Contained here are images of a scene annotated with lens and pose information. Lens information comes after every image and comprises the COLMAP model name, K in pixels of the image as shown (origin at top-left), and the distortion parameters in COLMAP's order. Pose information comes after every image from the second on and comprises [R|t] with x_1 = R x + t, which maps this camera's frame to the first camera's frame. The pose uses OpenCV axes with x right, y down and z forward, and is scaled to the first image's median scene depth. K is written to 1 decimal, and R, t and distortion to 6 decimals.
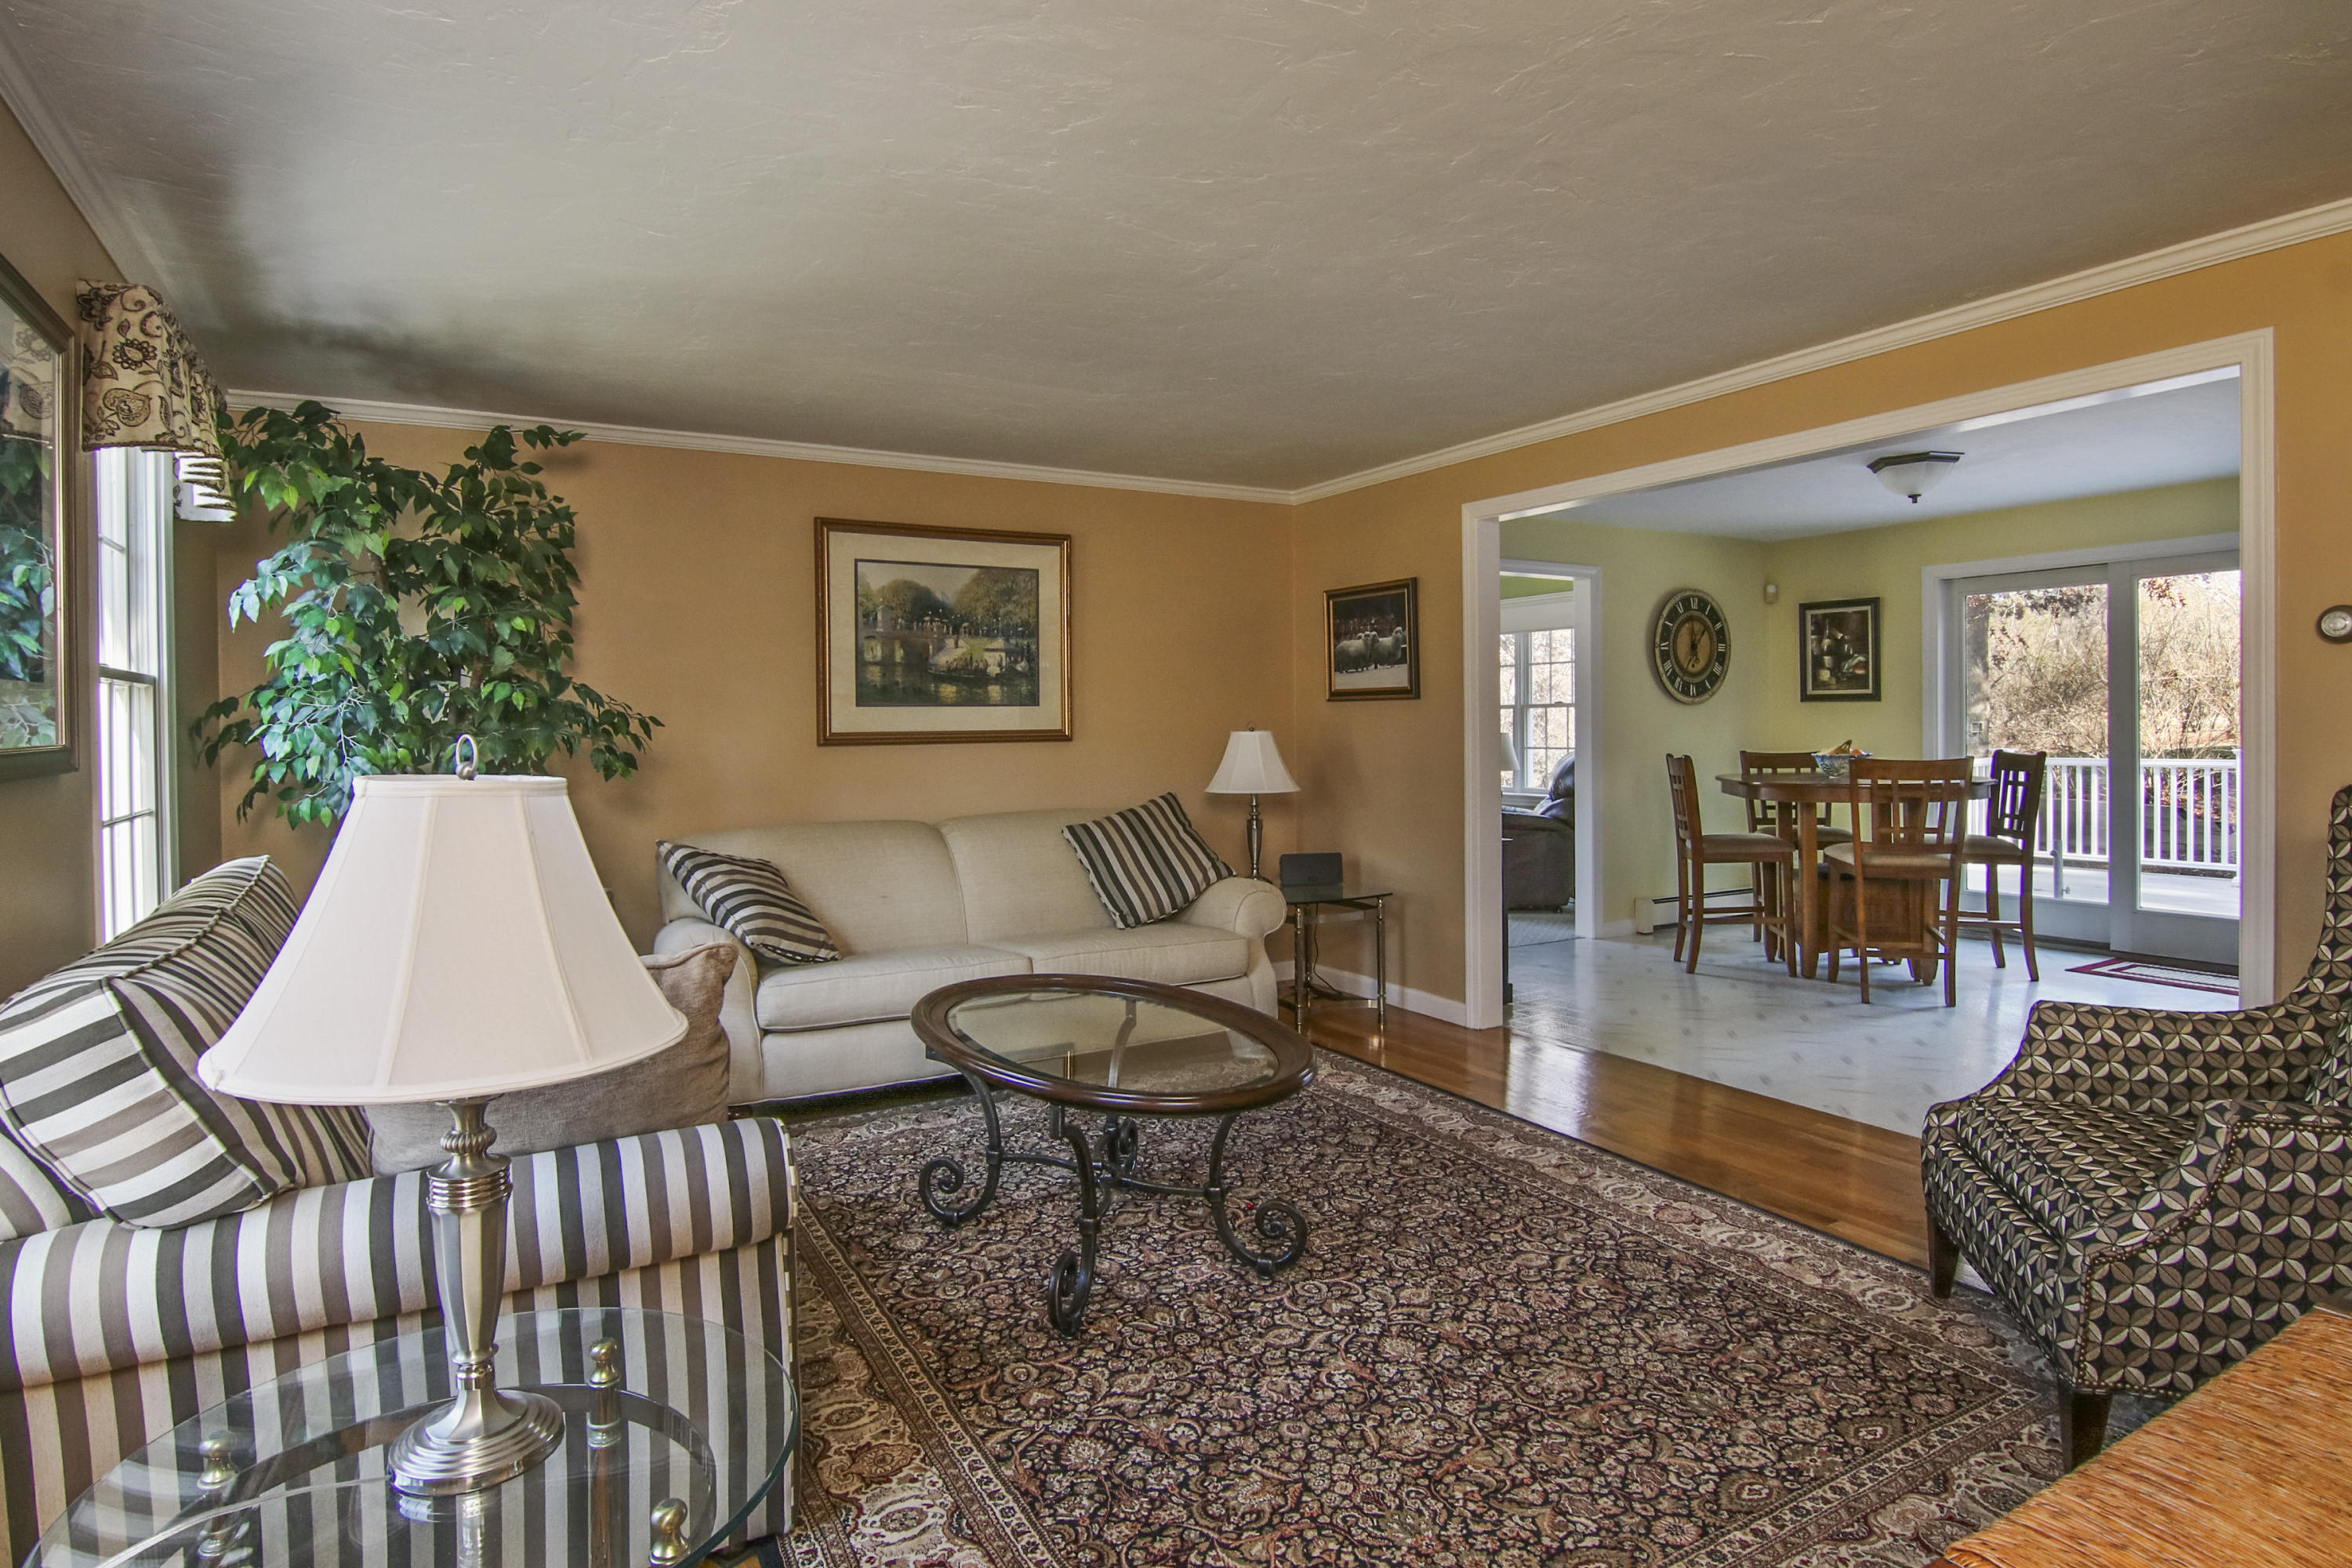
lens RADIAL K [[1268.5, 0, 1179.5], [0, 1268.5, 740.4], [0, 0, 1]] dist [-0.001054, -0.001852]
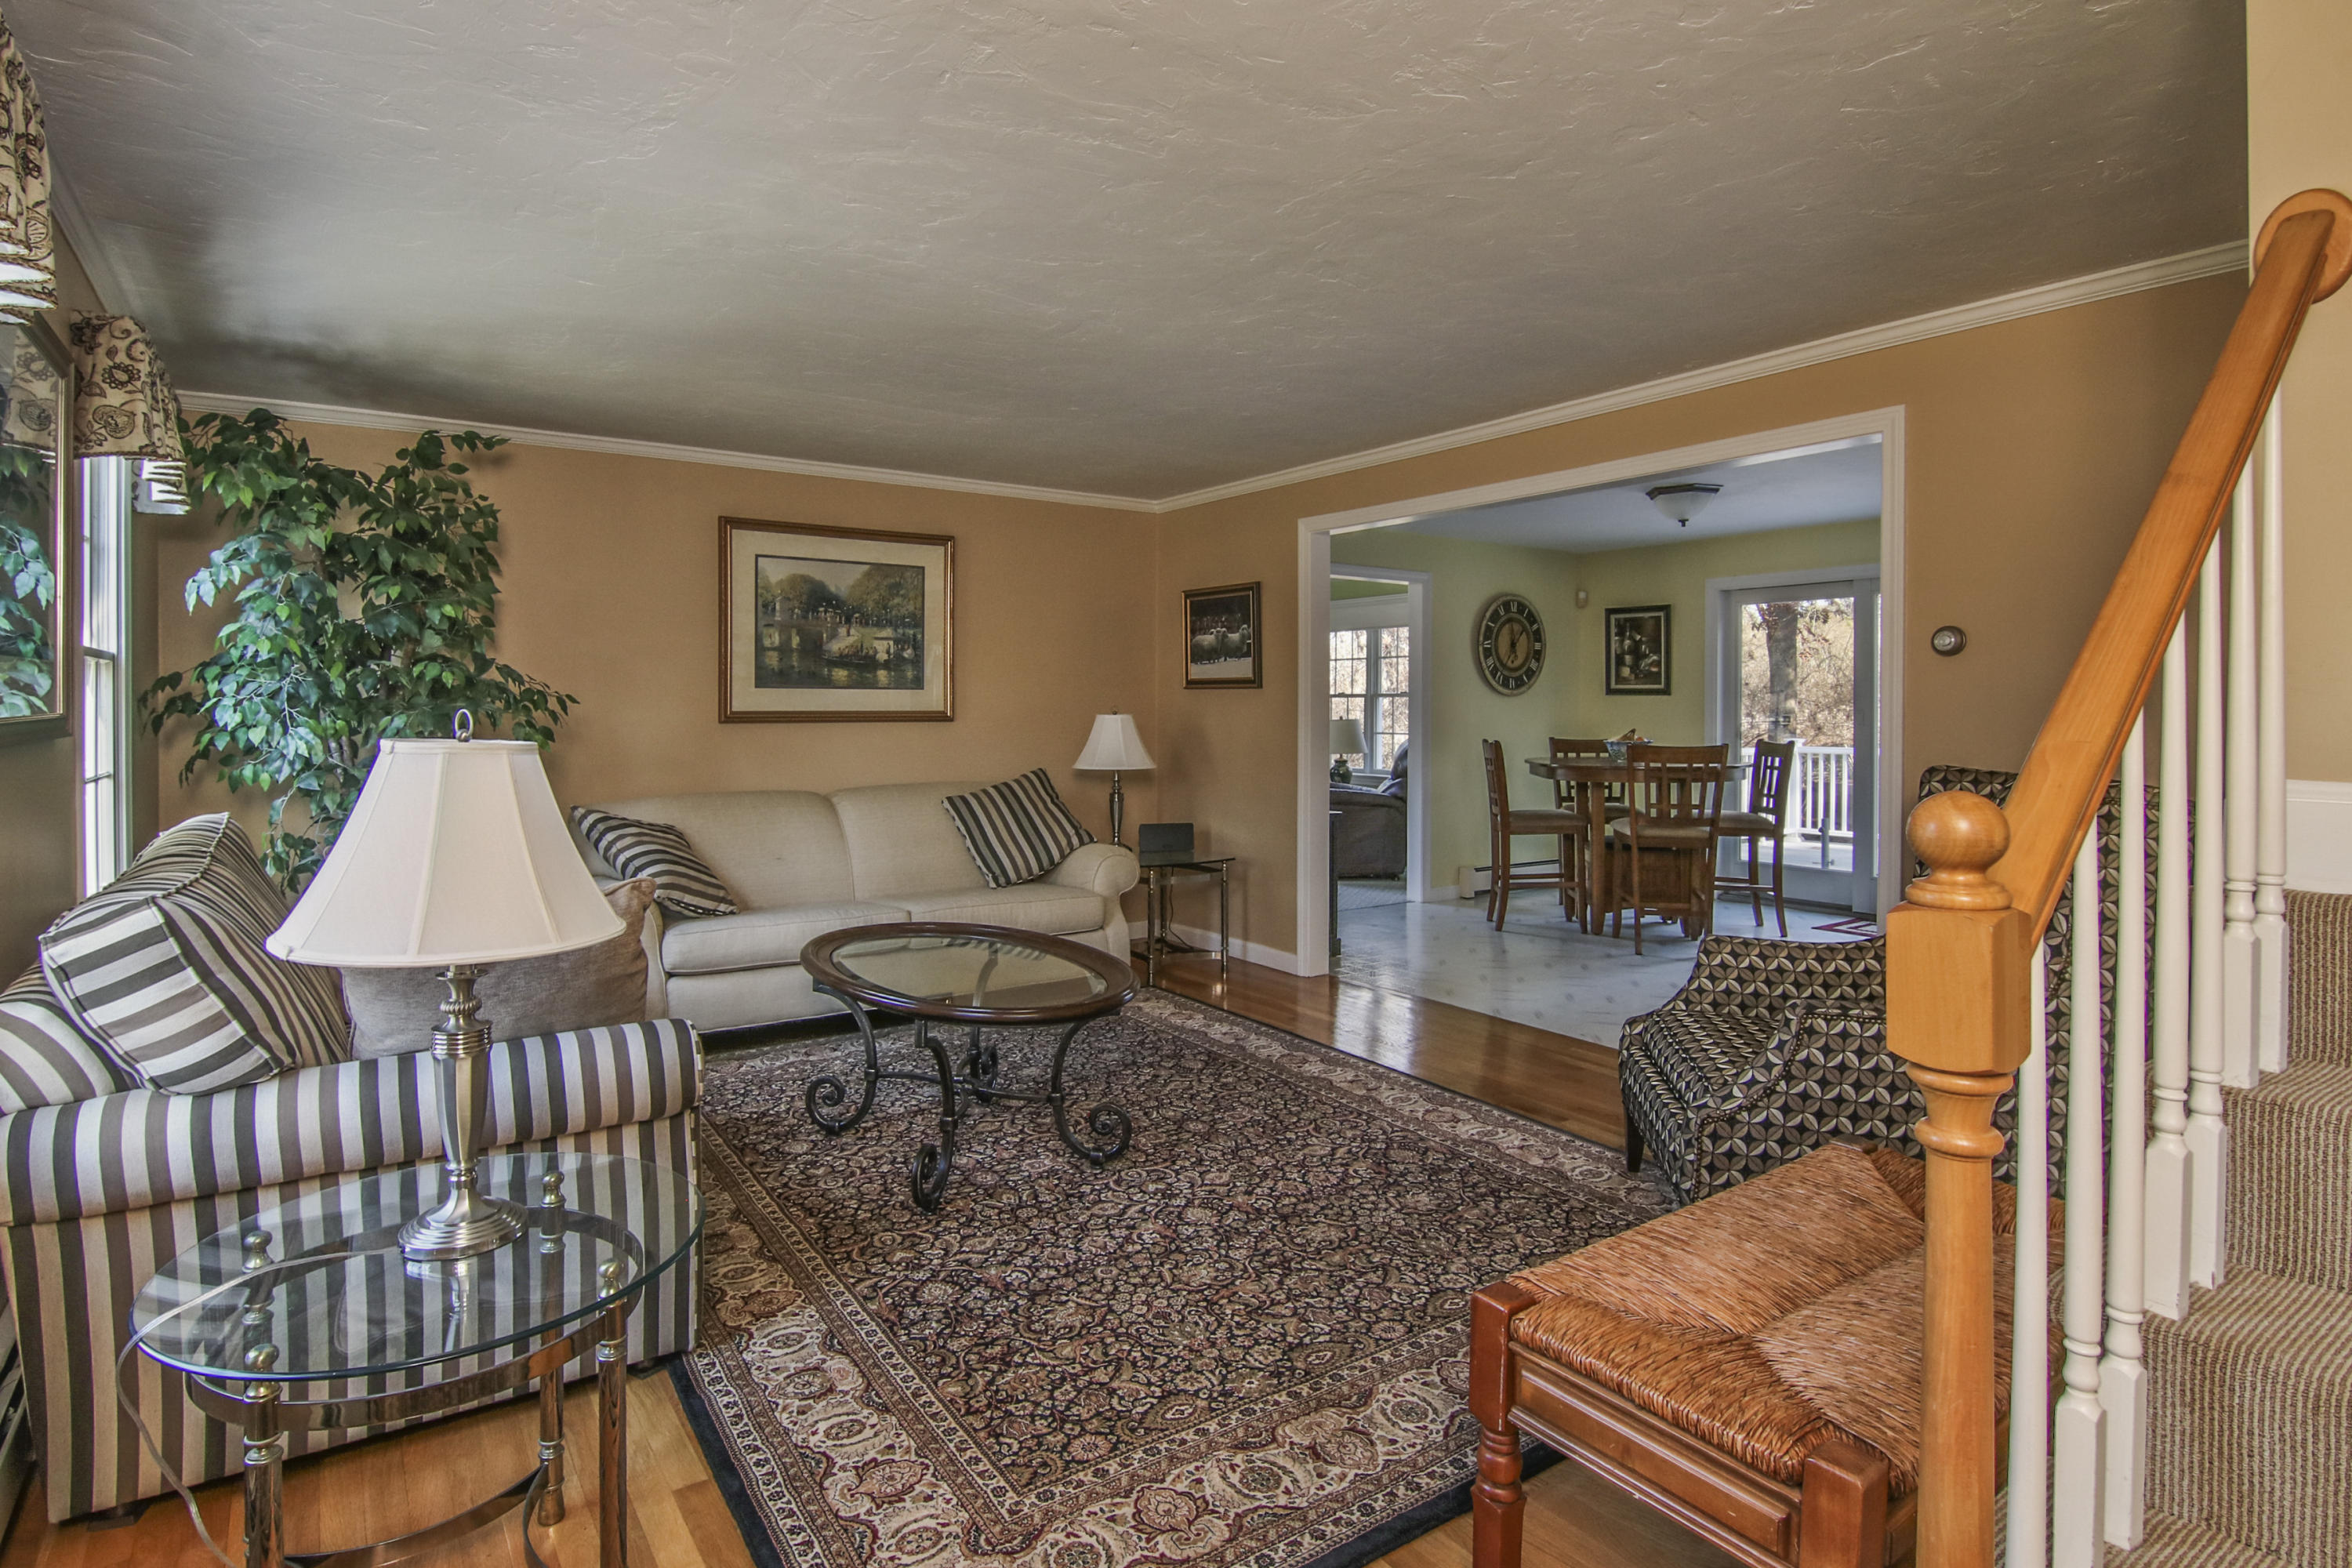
lens RADIAL K [[1218.4, 0, 1169.3], [0, 1218.4, 724.6], [0, 0, 1]] dist [-0.003464, -0.002886]
pose [[0.996860, 0.012114, 0.078248, 0.032758], [-0.012208, 0.999925, 0.000728, 0.000526], [-0.078234, -0.001680, 0.996934, -0.128466]]
